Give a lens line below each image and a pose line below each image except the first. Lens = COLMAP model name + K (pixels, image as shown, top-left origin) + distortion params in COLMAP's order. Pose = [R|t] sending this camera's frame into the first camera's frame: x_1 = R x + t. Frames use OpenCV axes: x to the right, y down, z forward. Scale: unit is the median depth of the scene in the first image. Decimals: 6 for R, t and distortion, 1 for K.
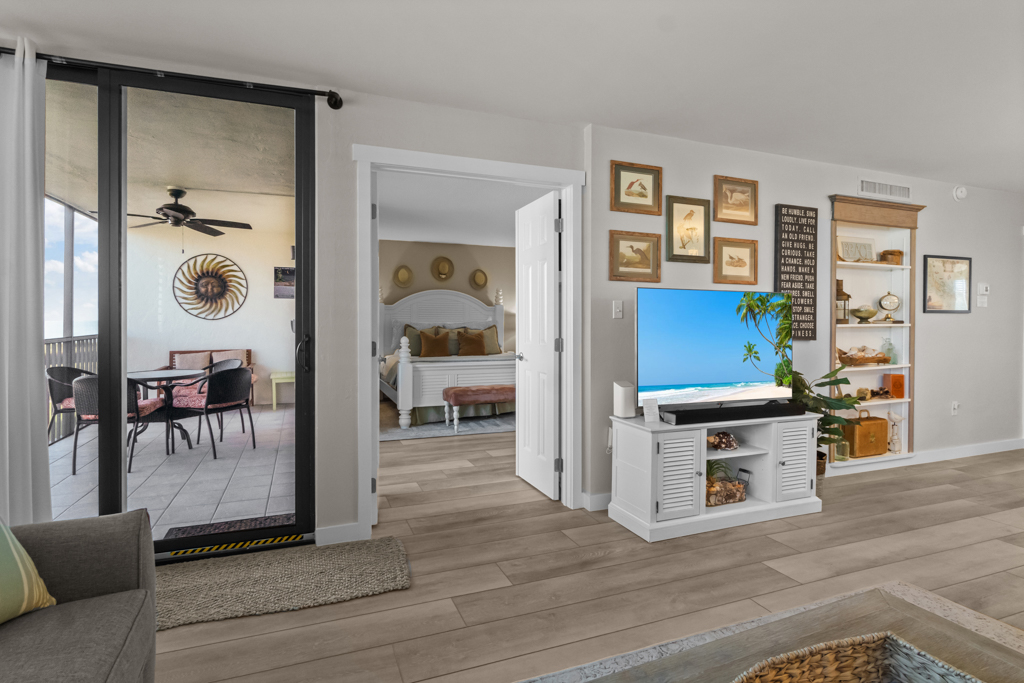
lens RADIAL K [[512.5, 0, 512.1], [0, 512.5, 329.8], [0, 0, 1]] dist [-0.009848, 0.003070]
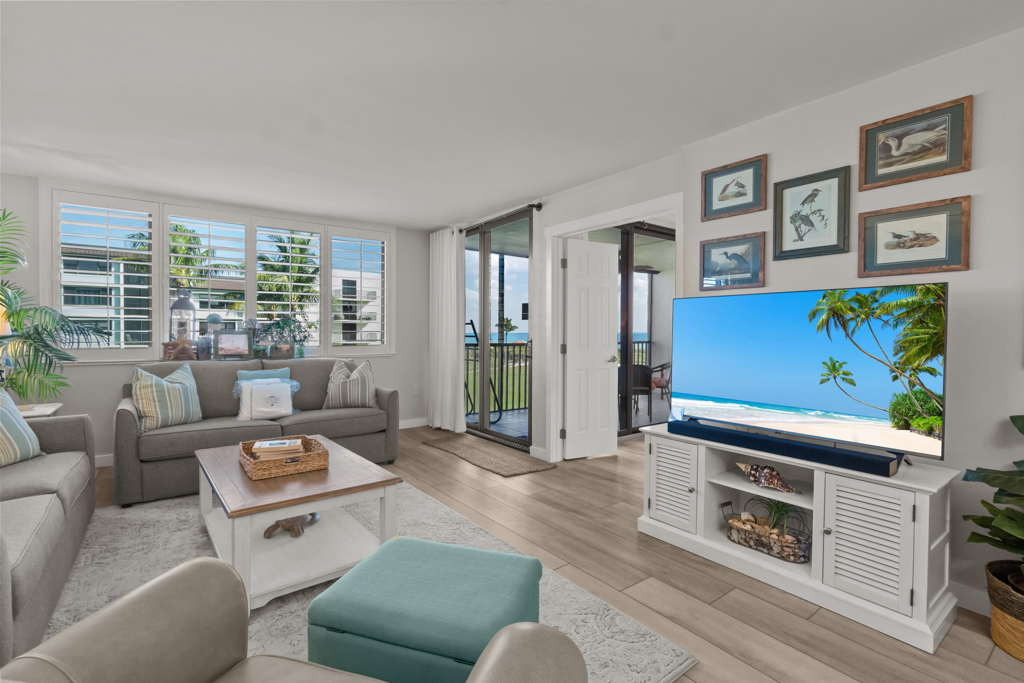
lens RADIAL K [[477.9, 0, 492.5], [0, 477.9, 336.3], [0, 0, 1]] dist [-0.004756, 0.000358]
pose [[0.248948, 0.007000, -0.968492, 0.912159], [-0.022176, 0.999753, 0.001526, 0.001752], [0.968263, 0.021098, 0.249041, 0.332056]]
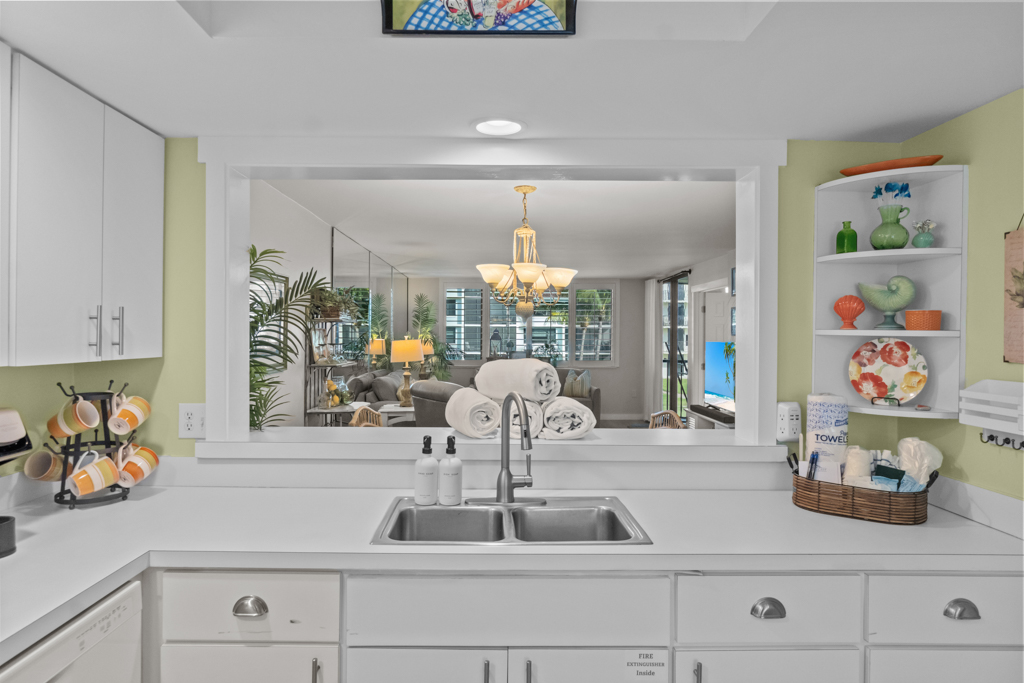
lens RADIAL K [[616.8, 0, 507.7], [0, 616.8, 332.8], [0, 0, 1]] dist [0.004595, -0.001040]
pose [[-0.327877, -0.009849, -0.944669, 2.239067], [-0.026993, 0.999635, -0.001053, -0.073471], [0.944335, 0.025154, -0.328023, 0.871712]]
